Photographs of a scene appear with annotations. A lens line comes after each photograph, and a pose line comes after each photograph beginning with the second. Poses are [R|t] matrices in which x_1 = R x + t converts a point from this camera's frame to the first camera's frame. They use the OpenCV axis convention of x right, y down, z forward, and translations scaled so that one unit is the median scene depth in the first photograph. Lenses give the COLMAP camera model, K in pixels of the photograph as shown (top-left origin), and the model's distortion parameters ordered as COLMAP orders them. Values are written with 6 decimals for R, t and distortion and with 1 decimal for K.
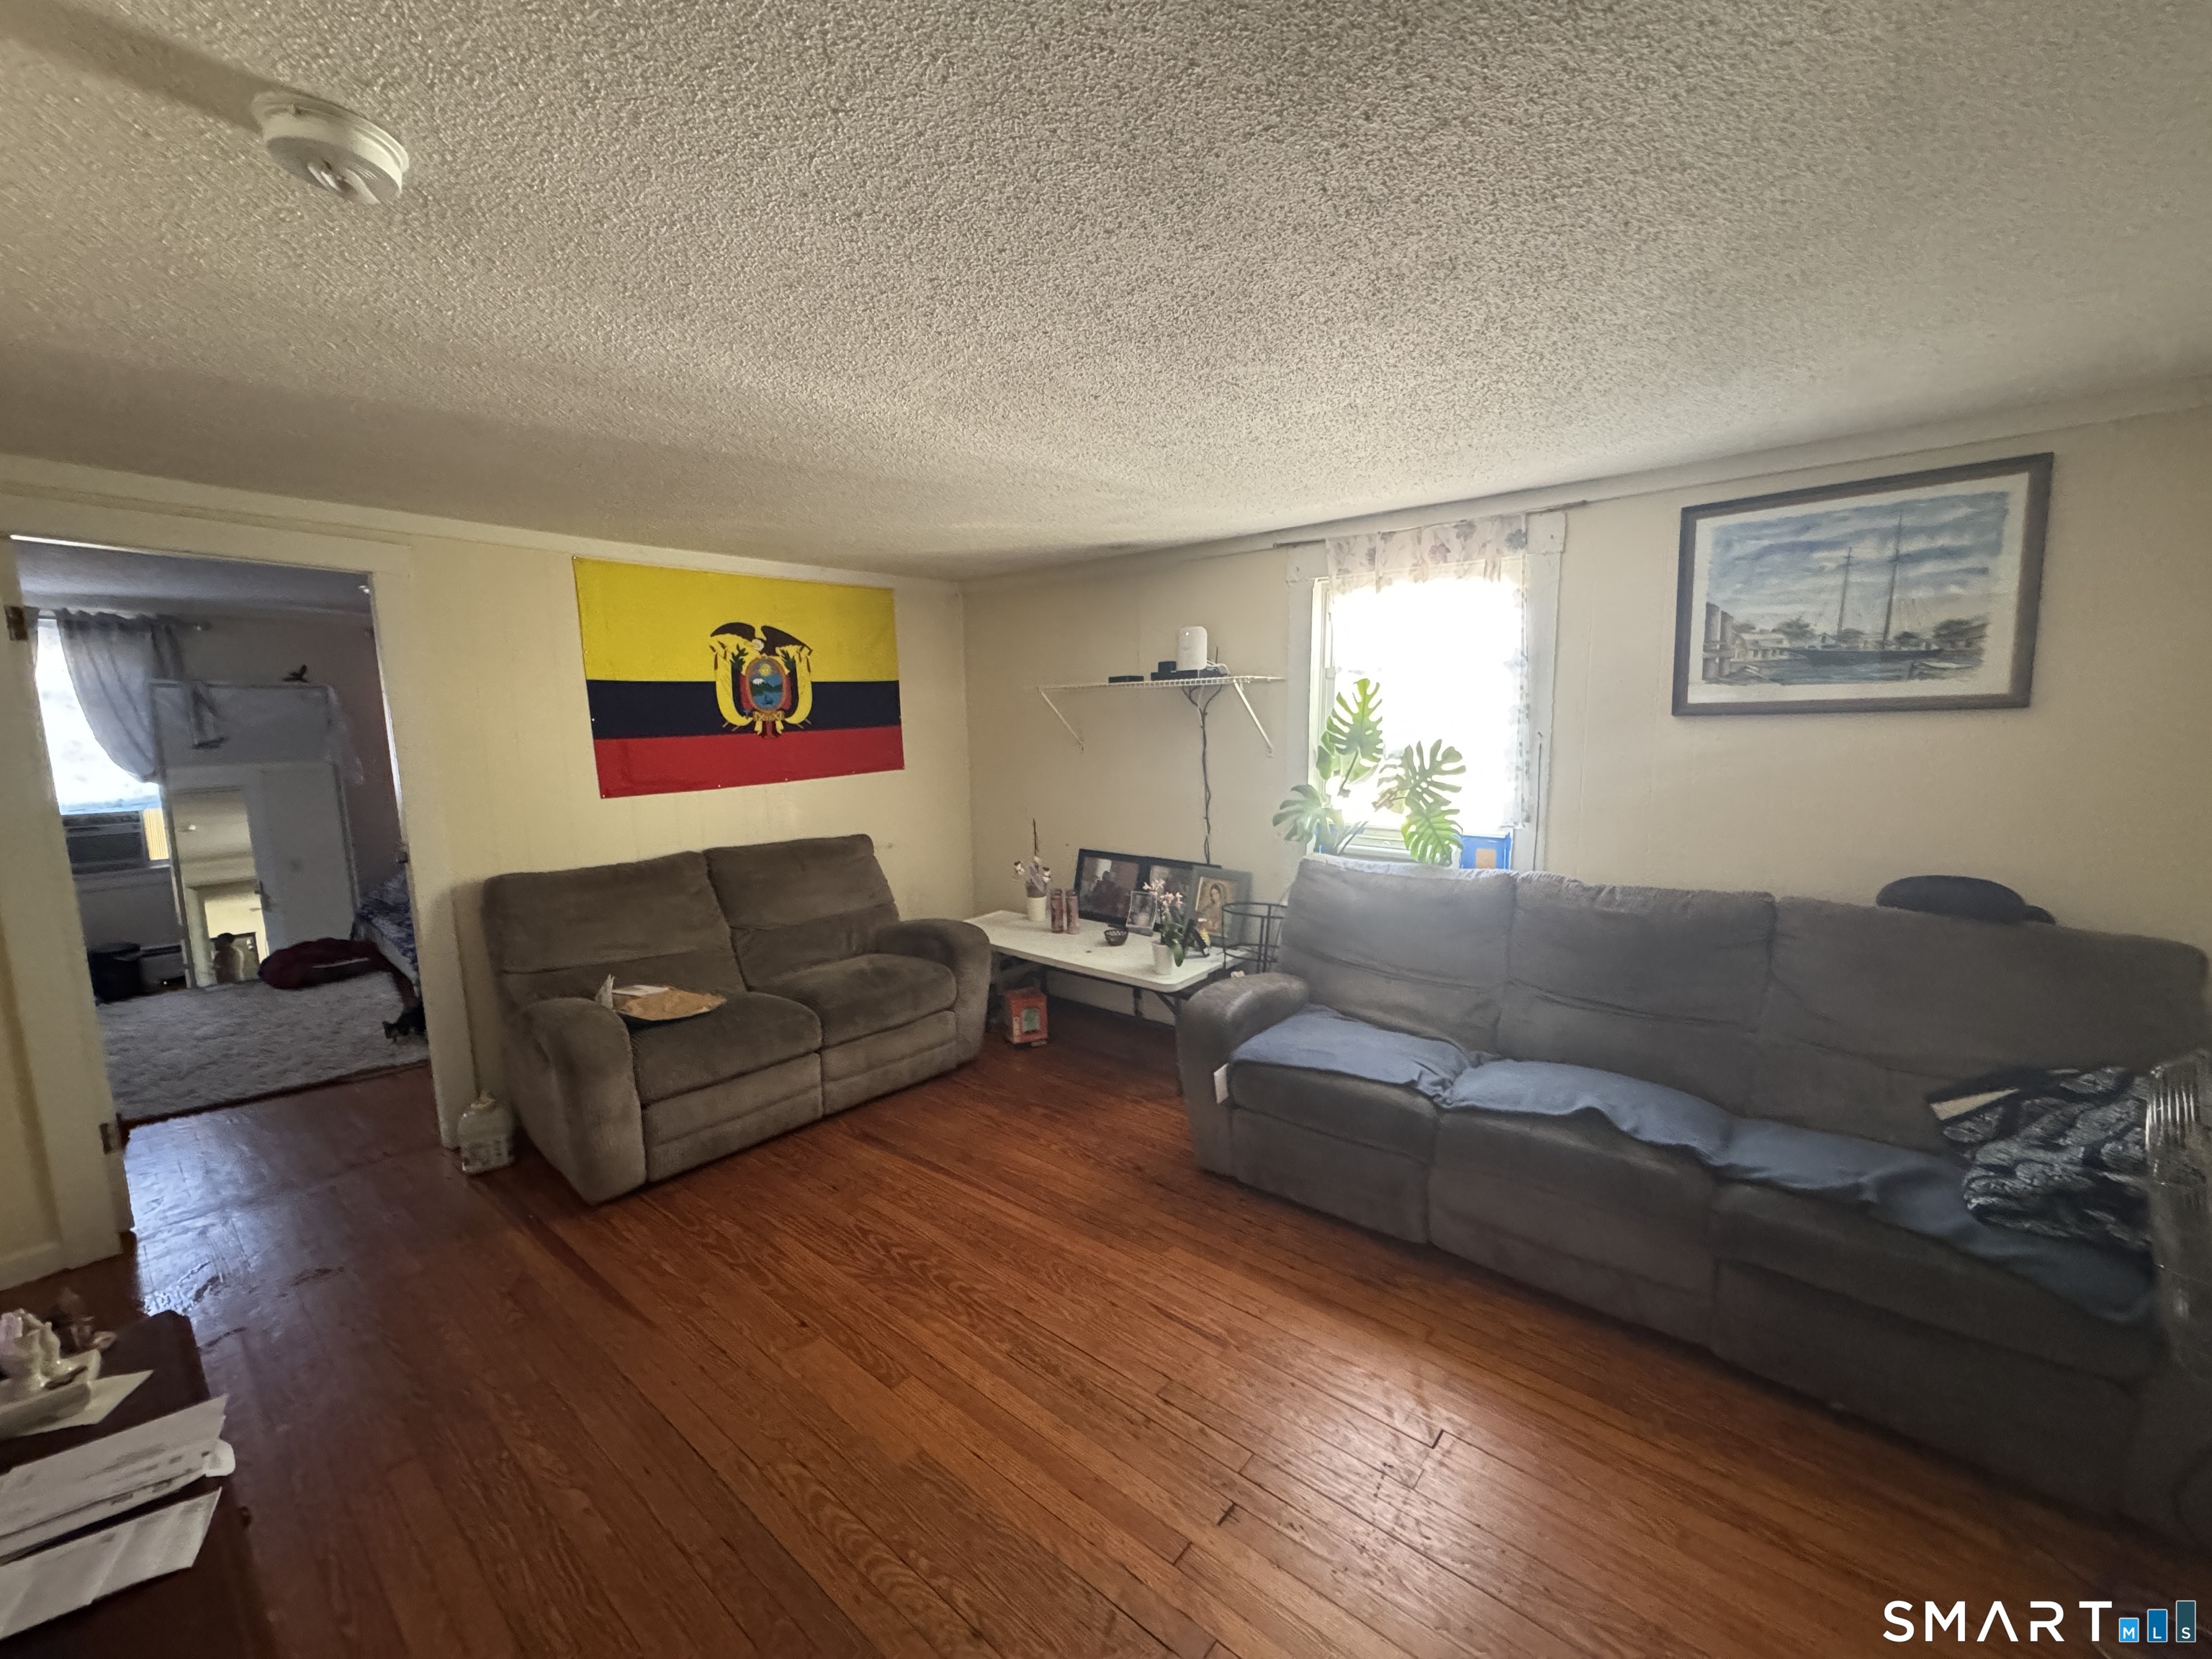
lens RADIAL K [[883.4, 0, 1106.6], [0, 883.4, 832.4], [0, 0, 1]] dist [-0.001996, 0.000376]
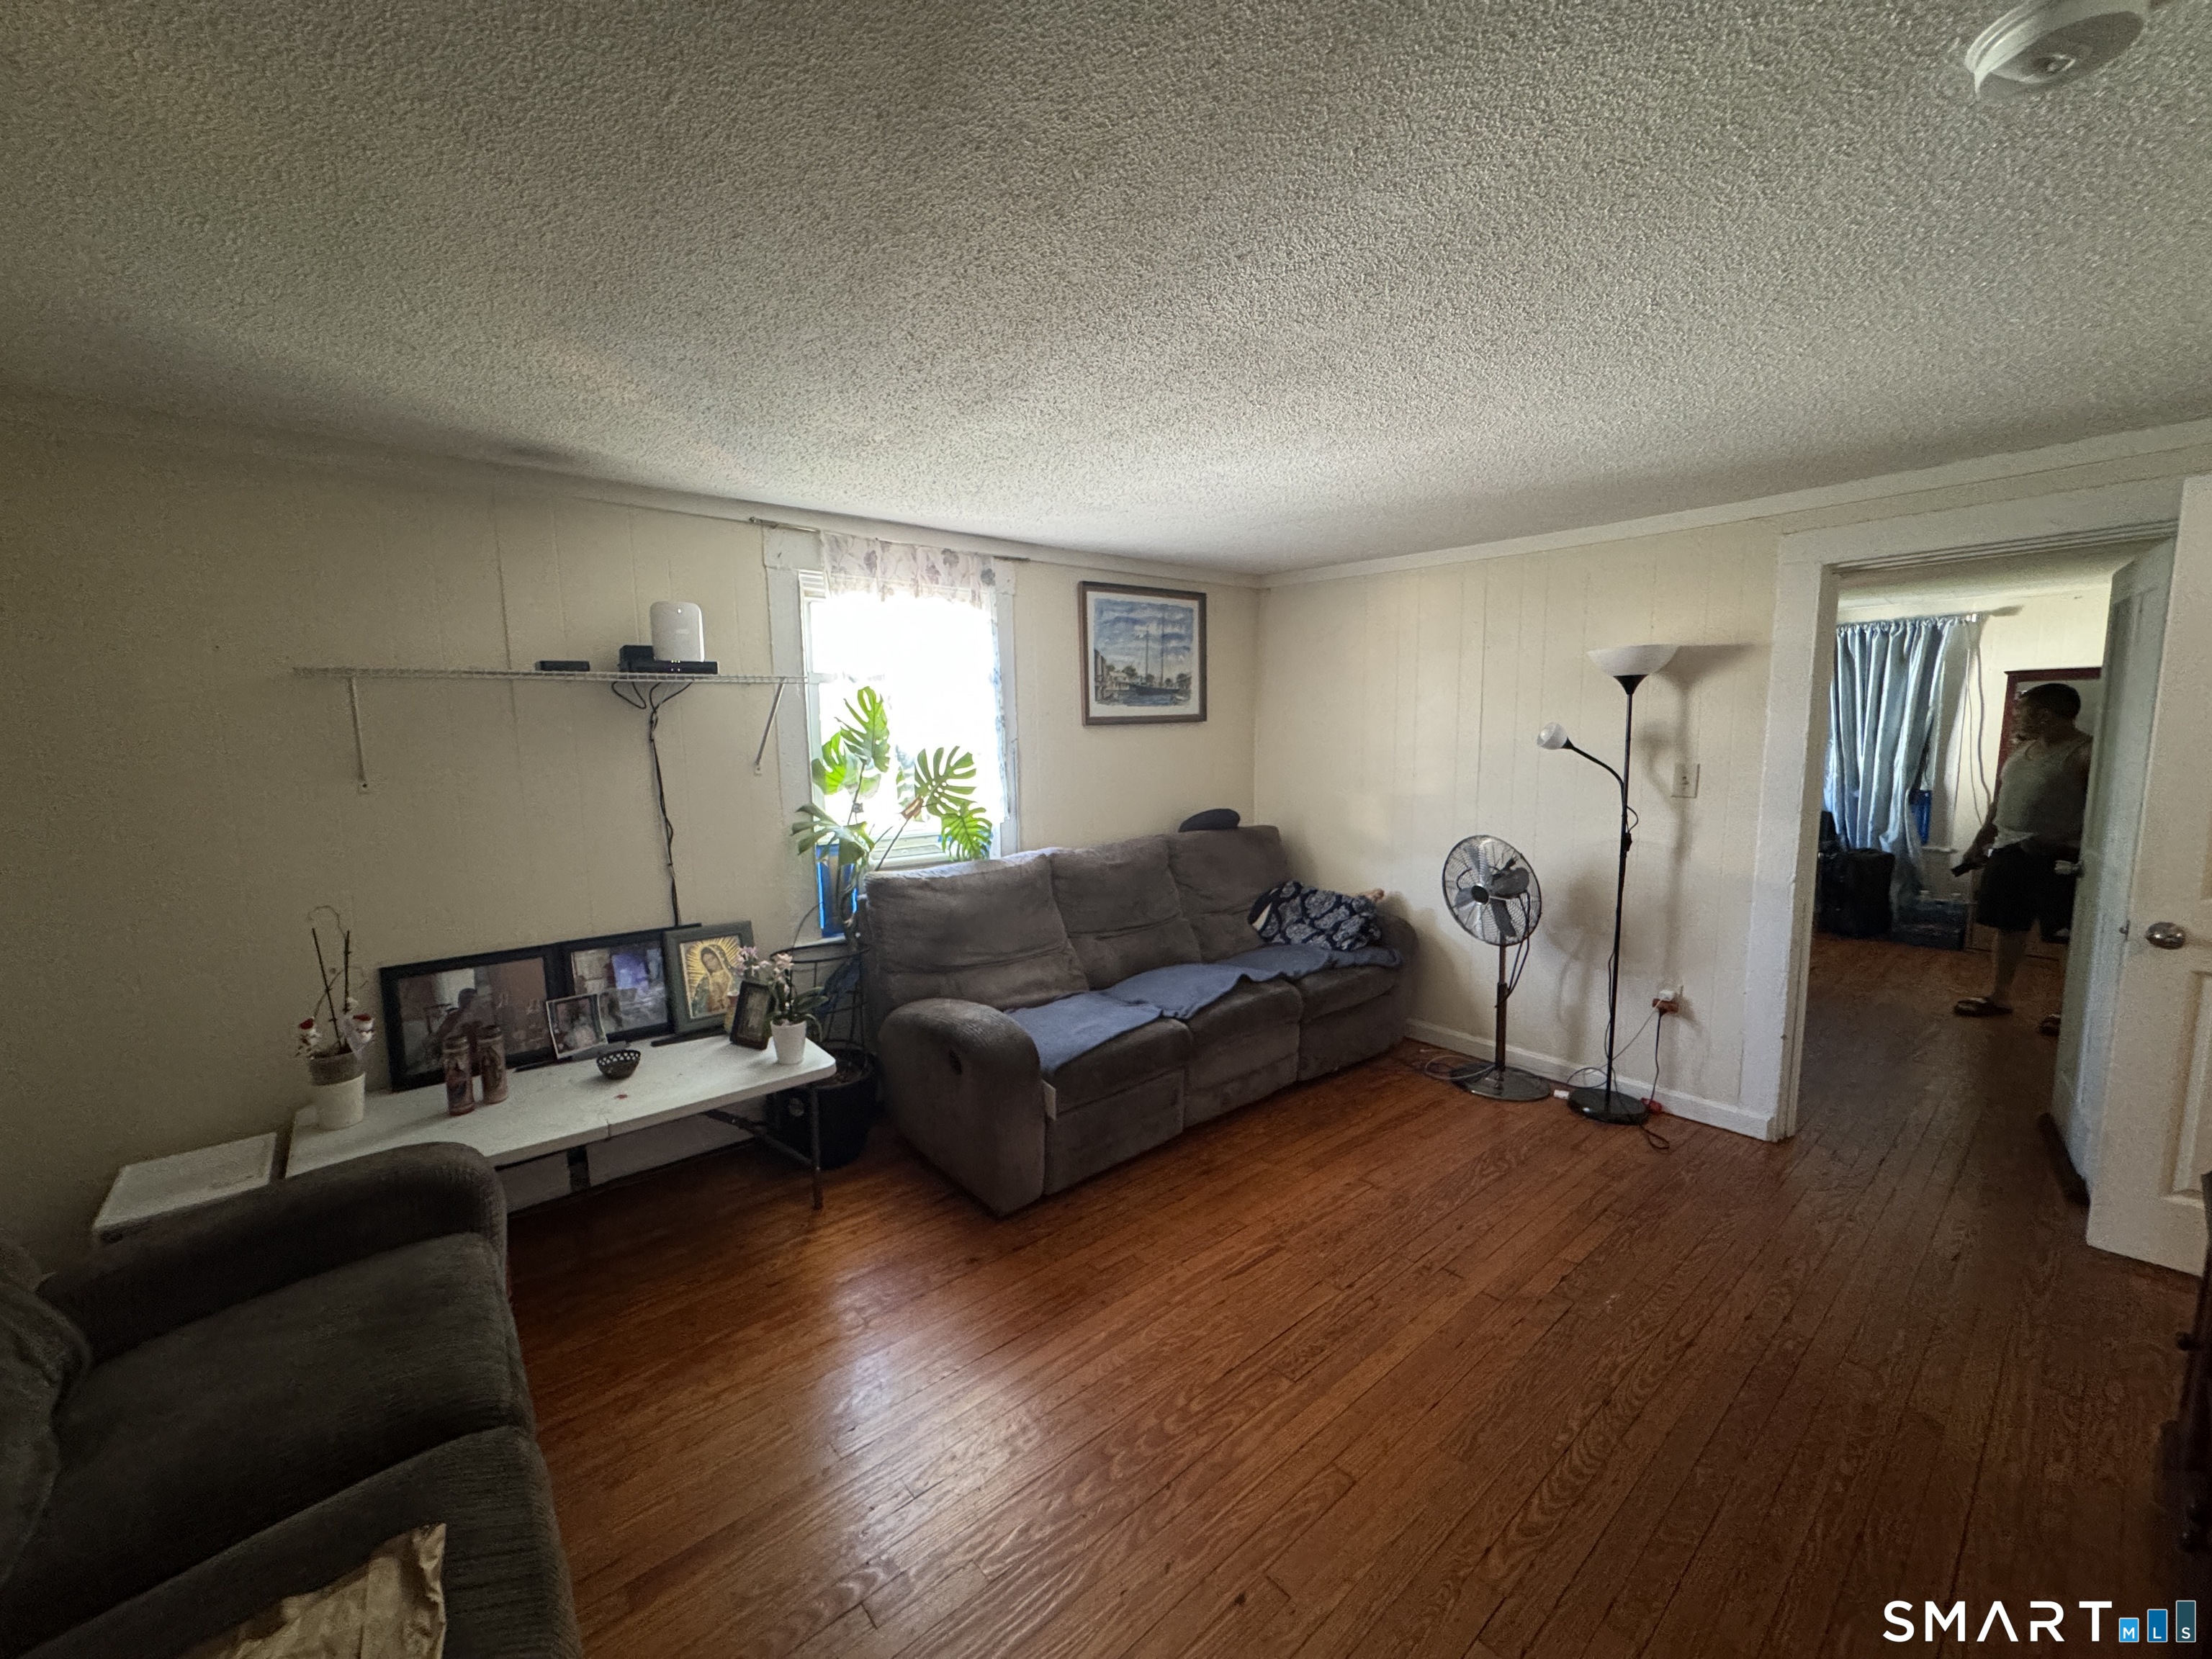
lens RADIAL K [[883.4, 0, 1104.0], [0, 883.4, 835.9], [0, 0, 1]] dist [-0.001996, 0.000376]
pose [[0.166491, -0.112893, 0.979559, -0.789692], [0.138231, 0.986286, 0.090174, -0.081585], [-0.976306, 0.120392, 0.179814, 0.748045]]
